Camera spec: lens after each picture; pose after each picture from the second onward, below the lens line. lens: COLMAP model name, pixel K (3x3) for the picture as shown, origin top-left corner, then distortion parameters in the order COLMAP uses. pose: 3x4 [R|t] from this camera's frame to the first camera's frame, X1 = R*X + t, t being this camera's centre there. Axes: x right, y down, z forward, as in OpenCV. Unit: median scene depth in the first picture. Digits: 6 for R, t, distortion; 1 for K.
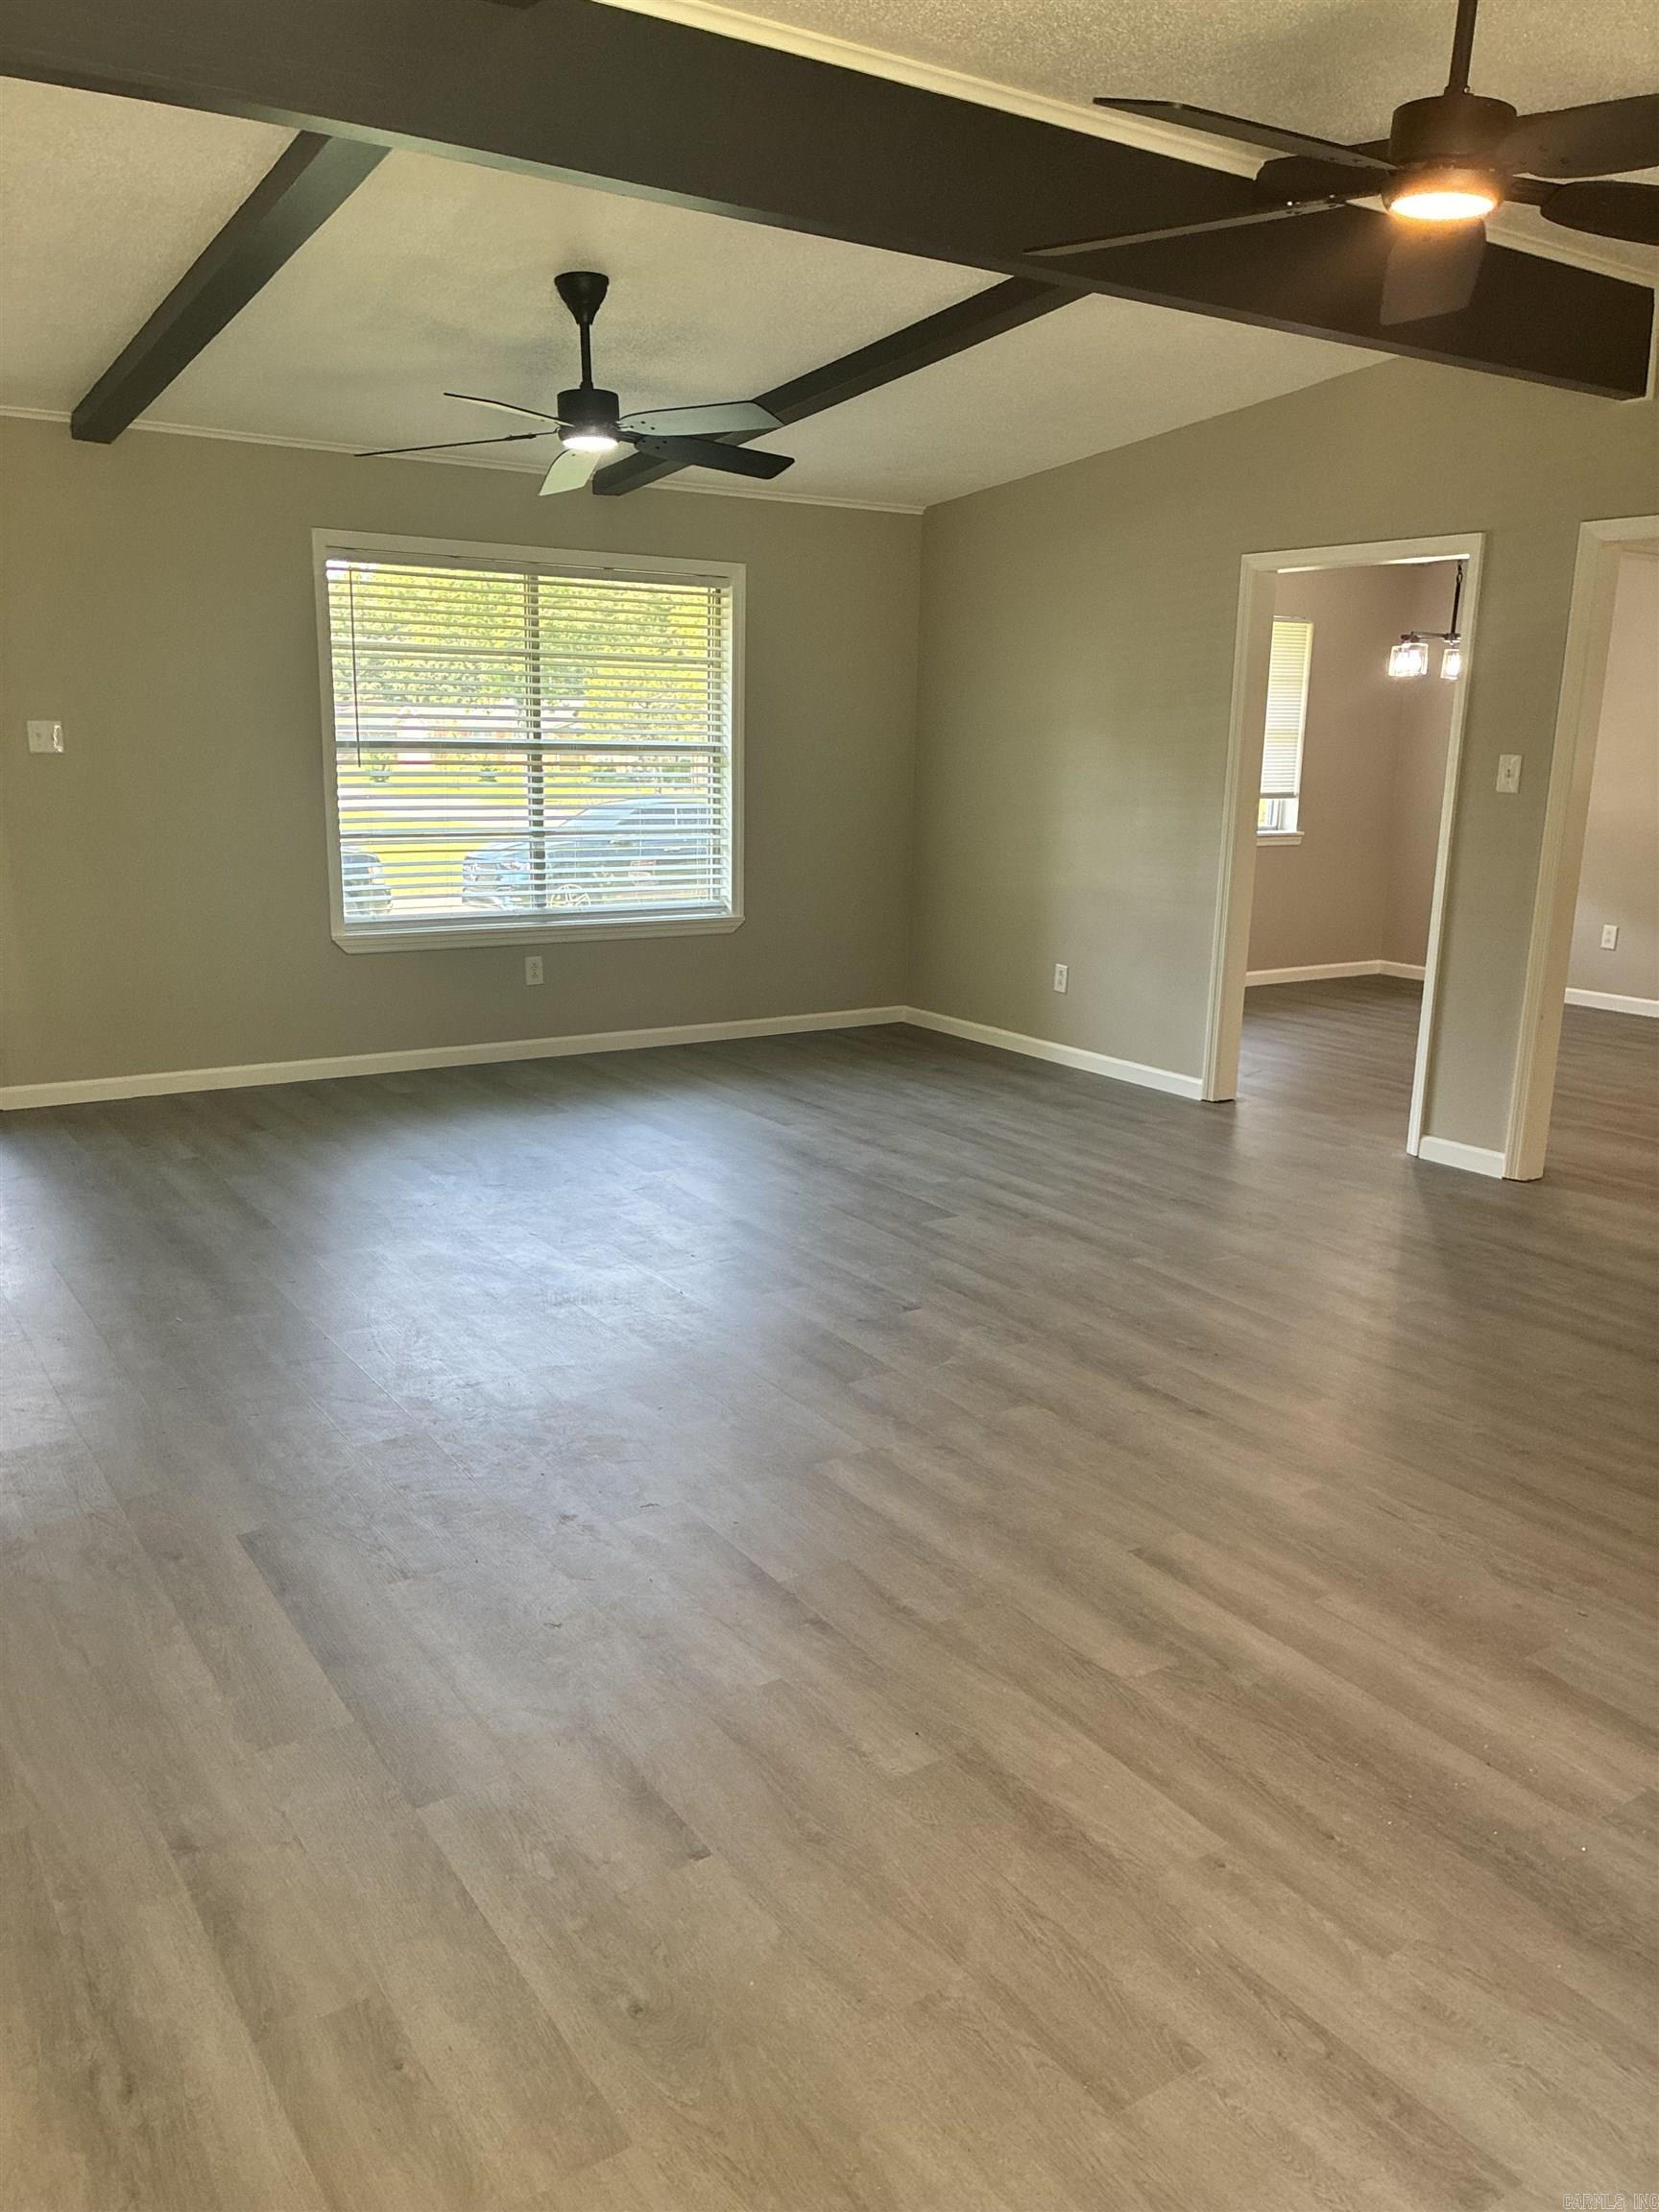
lens RADIAL K [[1706.8, 0, 829.5], [0, 1706.8, 1106.0], [0, 0, 1]] dist [0.051007, 0.000803]
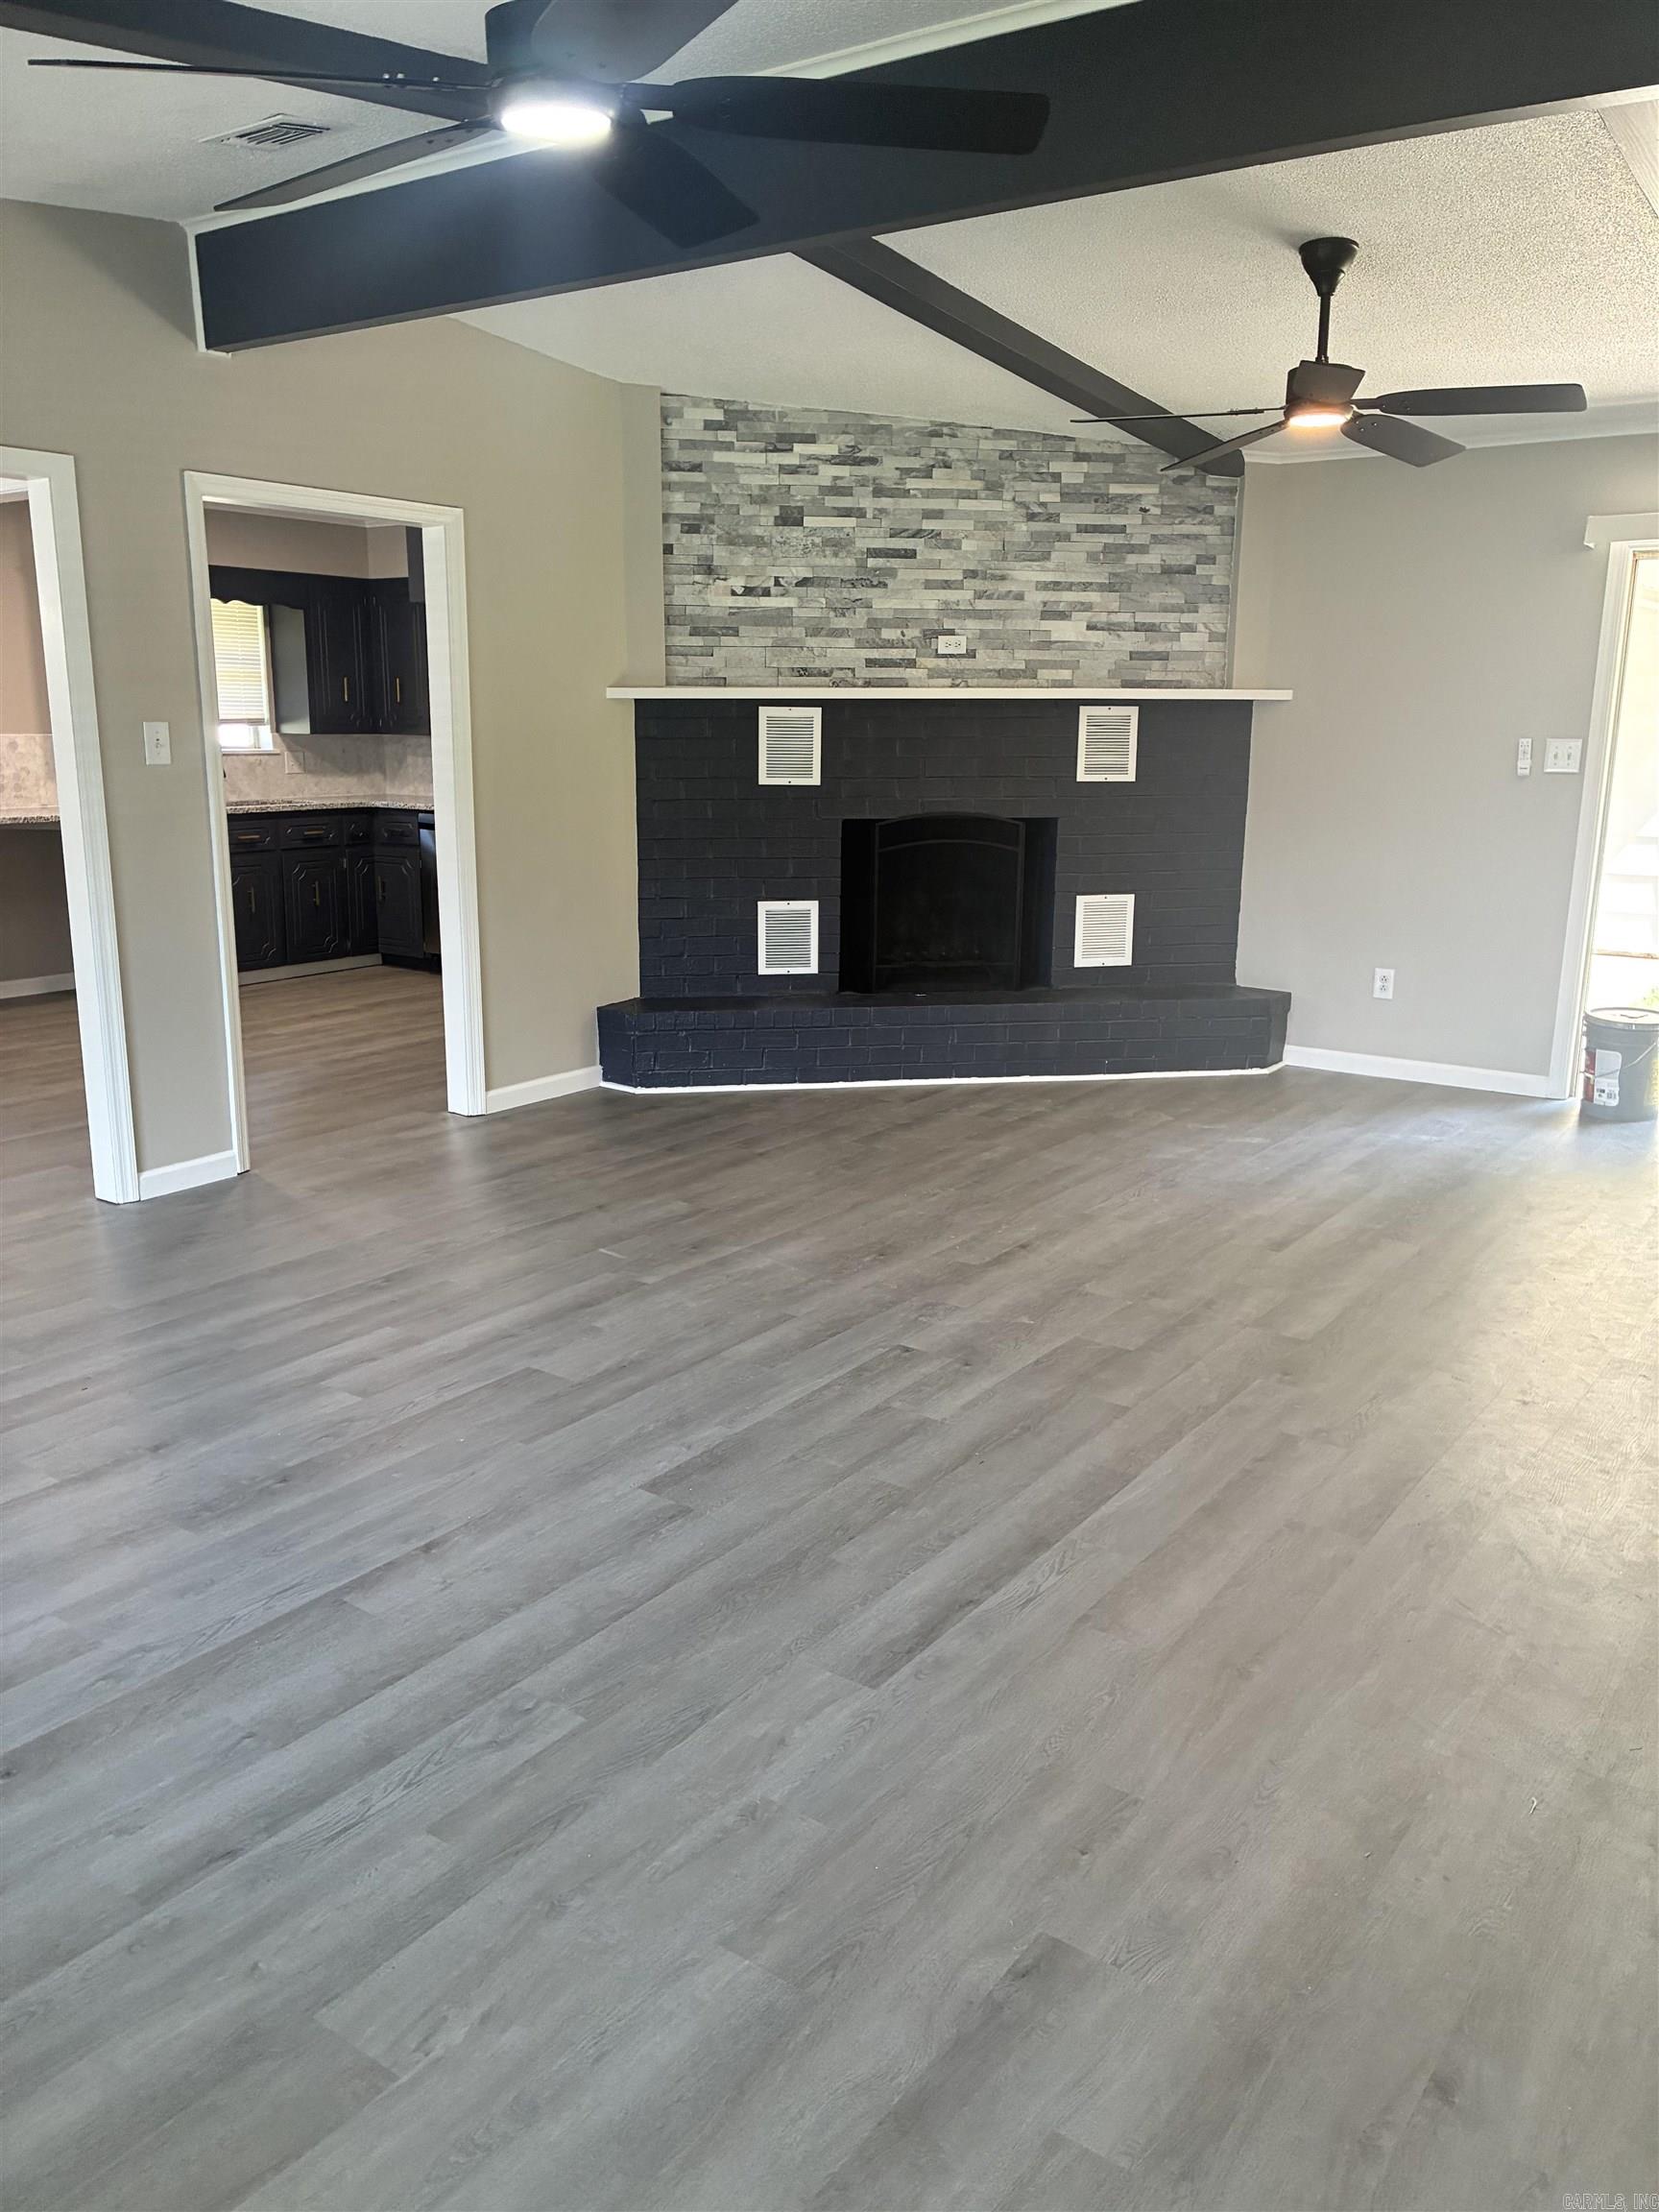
lens RADIAL K [[1690.7, 0, 835.9], [0, 1690.7, 1095.3], [0, 0, 1]] dist [0.038892, -0.072278]
pose [[-0.352551, -0.236411, 0.905438, -0.695083], [0.194389, 0.927956, 0.317980, -0.288641], [-0.915380, 0.288112, -0.281196, 1.201800]]
